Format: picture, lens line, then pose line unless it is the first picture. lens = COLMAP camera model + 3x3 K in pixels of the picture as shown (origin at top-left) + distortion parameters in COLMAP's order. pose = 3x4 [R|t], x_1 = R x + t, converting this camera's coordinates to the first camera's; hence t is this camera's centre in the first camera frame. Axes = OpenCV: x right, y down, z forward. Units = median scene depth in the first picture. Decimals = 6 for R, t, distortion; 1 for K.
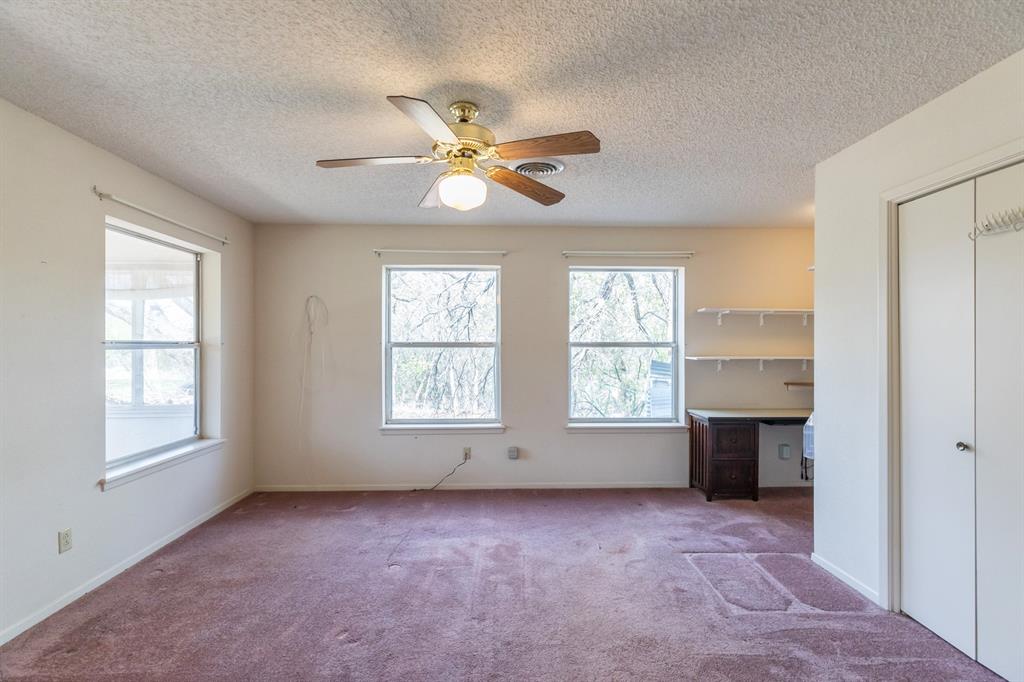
lens RADIAL K [[467.5, 0, 519.1], [0, 467.5, 344.5], [0, 0, 1]] dist [0.015228, -0.001672]
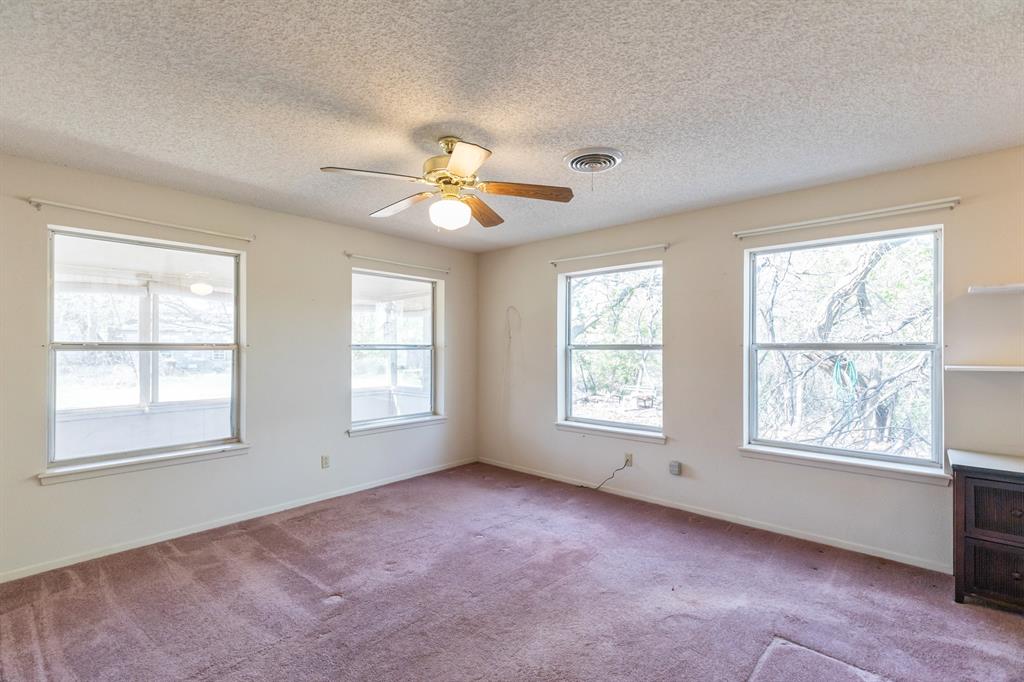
lens RADIAL K [[467.5, 0, 506.5], [0, 467.5, 345.6], [0, 0, 1]] dist [0.015228, -0.001672]
pose [[0.717256, -0.003039, -0.696803, 0.432081], [0.000911, 0.999994, -0.003423, 0.000649], [0.696809, 0.001820, 0.717254, 0.149691]]
